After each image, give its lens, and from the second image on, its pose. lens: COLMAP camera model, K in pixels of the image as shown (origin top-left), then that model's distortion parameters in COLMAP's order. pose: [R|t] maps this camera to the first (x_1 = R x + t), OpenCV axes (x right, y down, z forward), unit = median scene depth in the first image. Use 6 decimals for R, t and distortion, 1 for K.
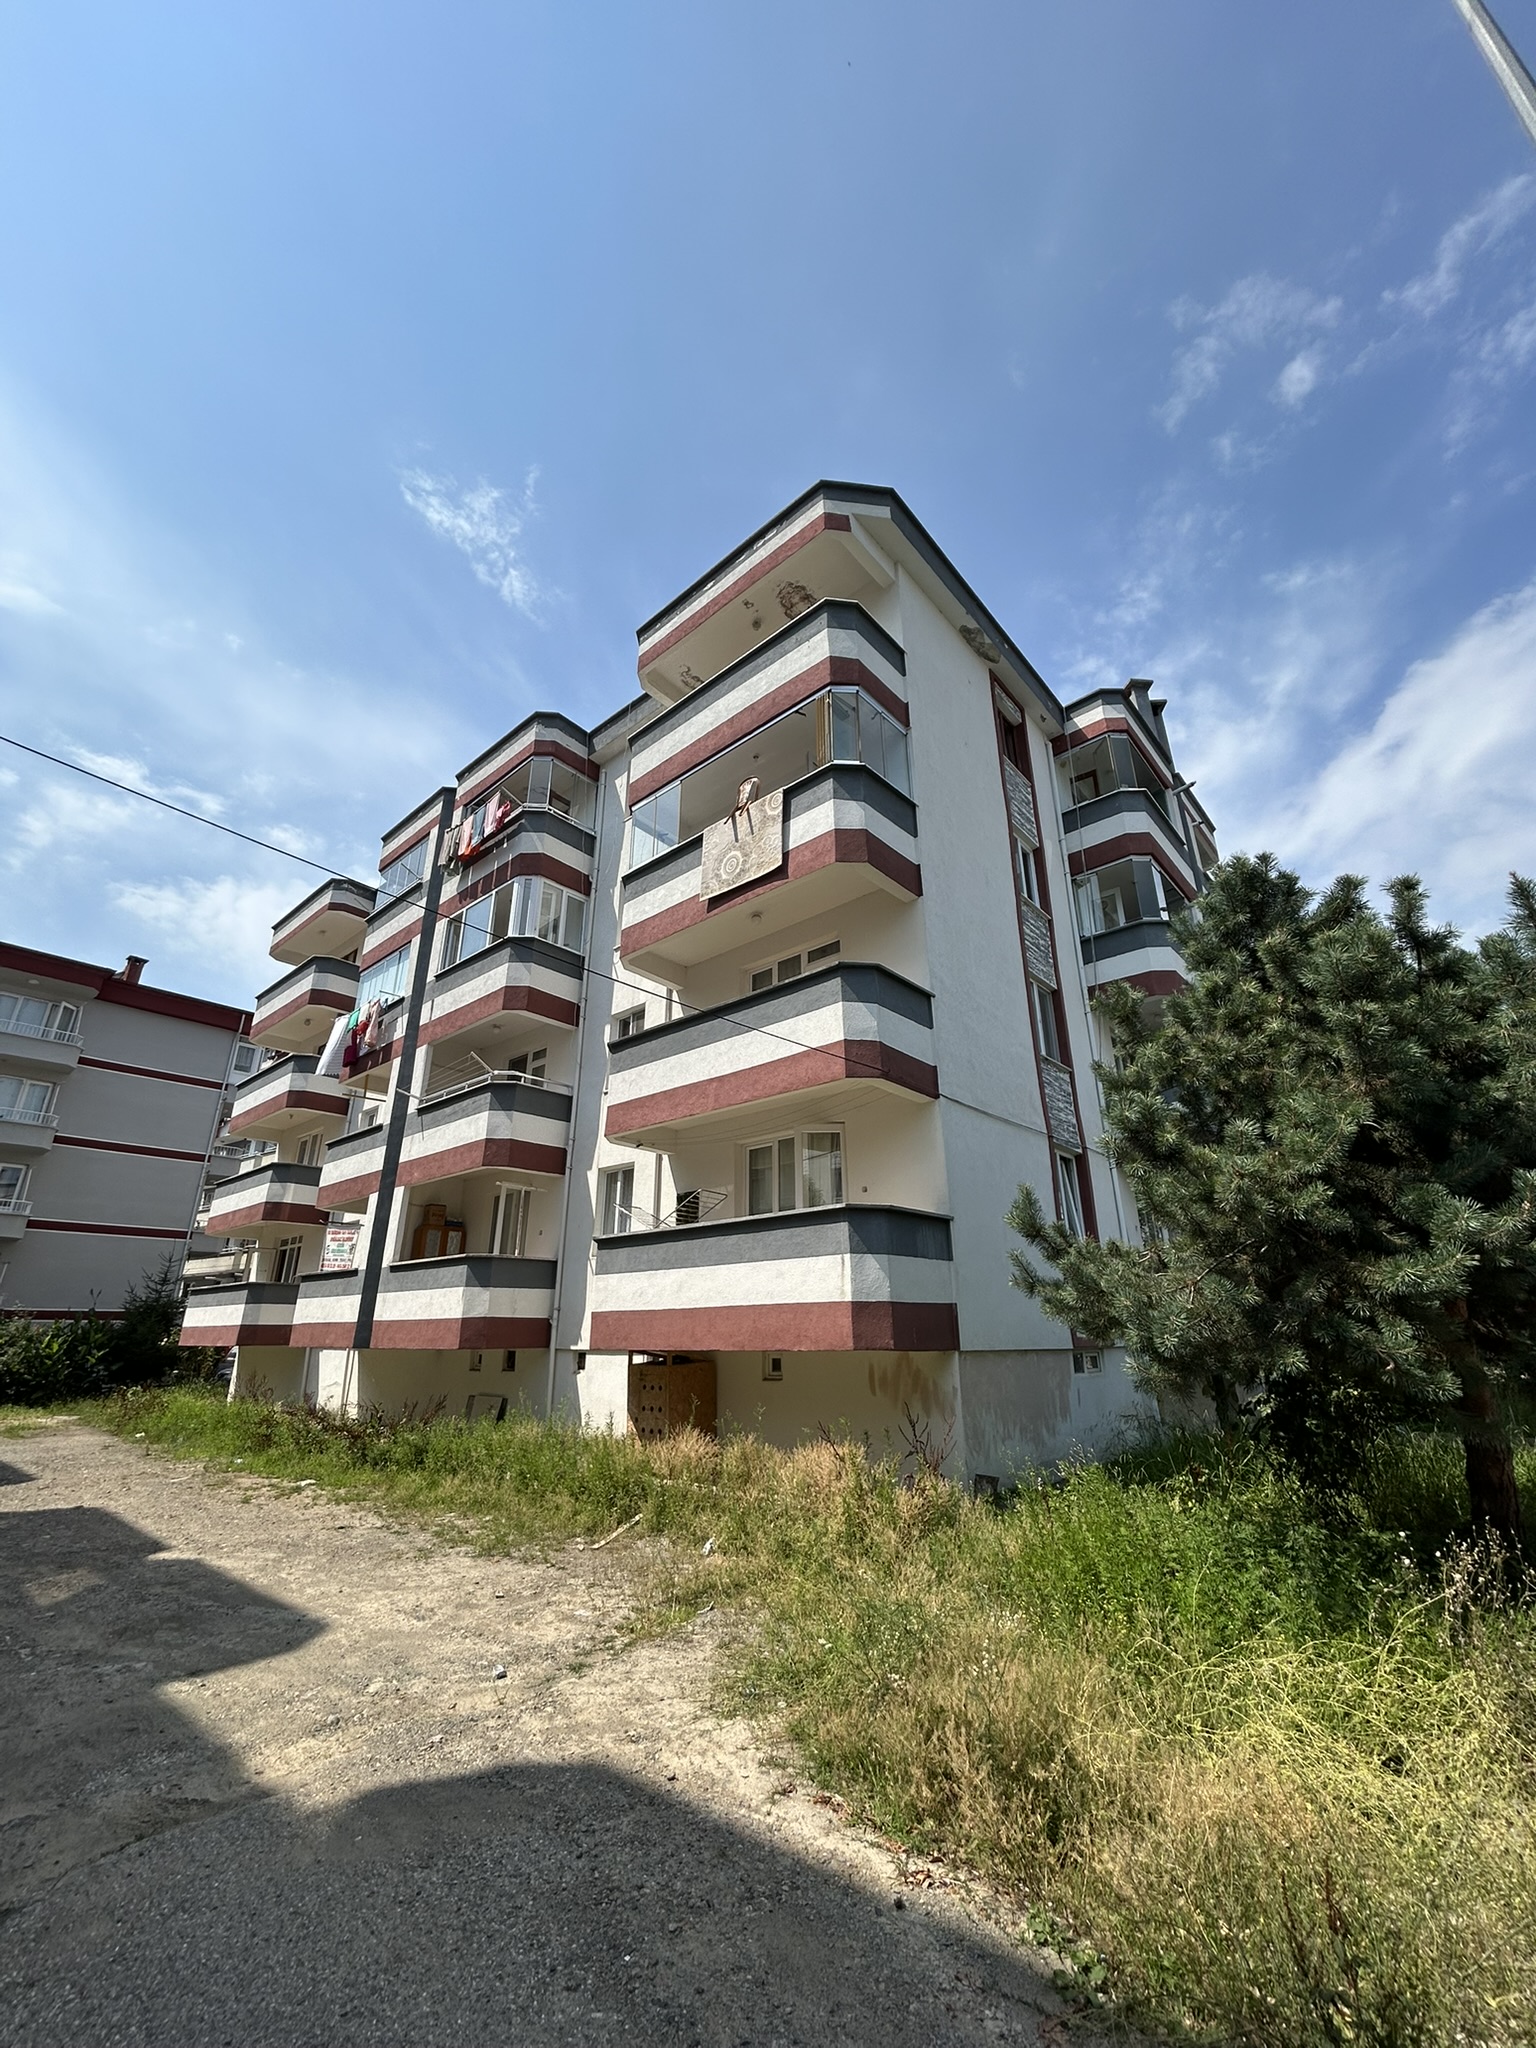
lens RADIAL K [[830.4, 0, 770.4], [0, 830.4, 1022.1], [0, 0, 1]] dist [-0.001081, -0.000205]
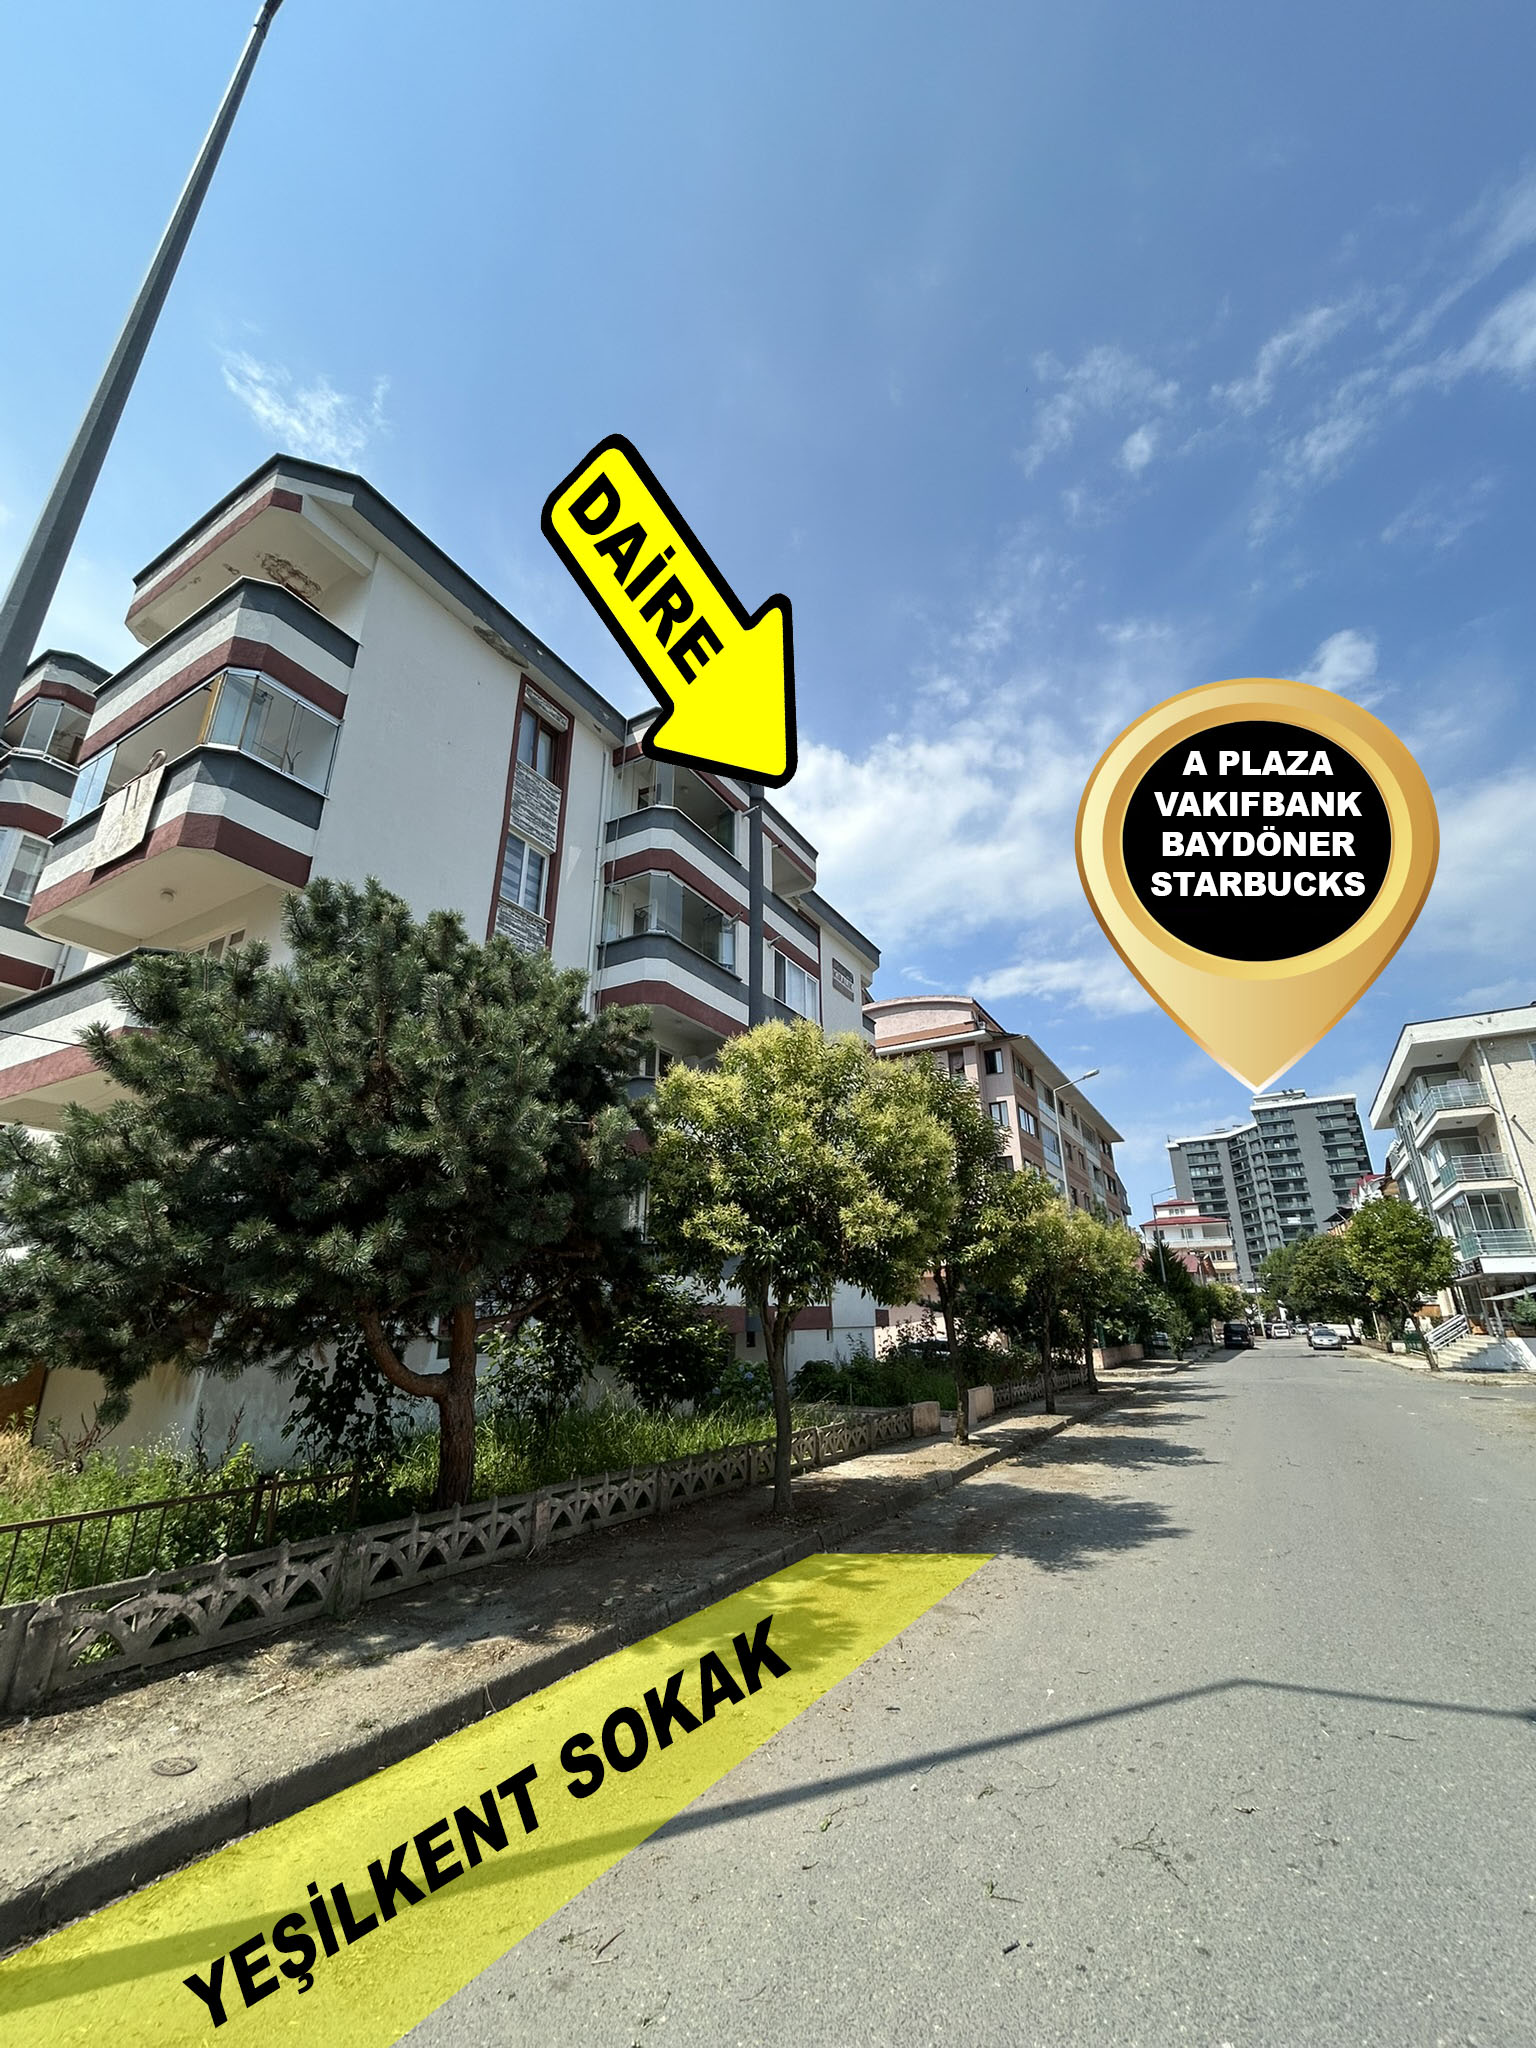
lens RADIAL K [[824.7, 0, 766.5], [0, 824.7, 1023.3], [0, 0, 1]] dist [0.001321, 0.000845]
pose [[0.979172, 0.068378, 0.191172, 0.436762], [-0.072579, 0.997249, 0.015055, -0.036129], [-0.189616, -0.028616, 0.981441, -0.074961]]
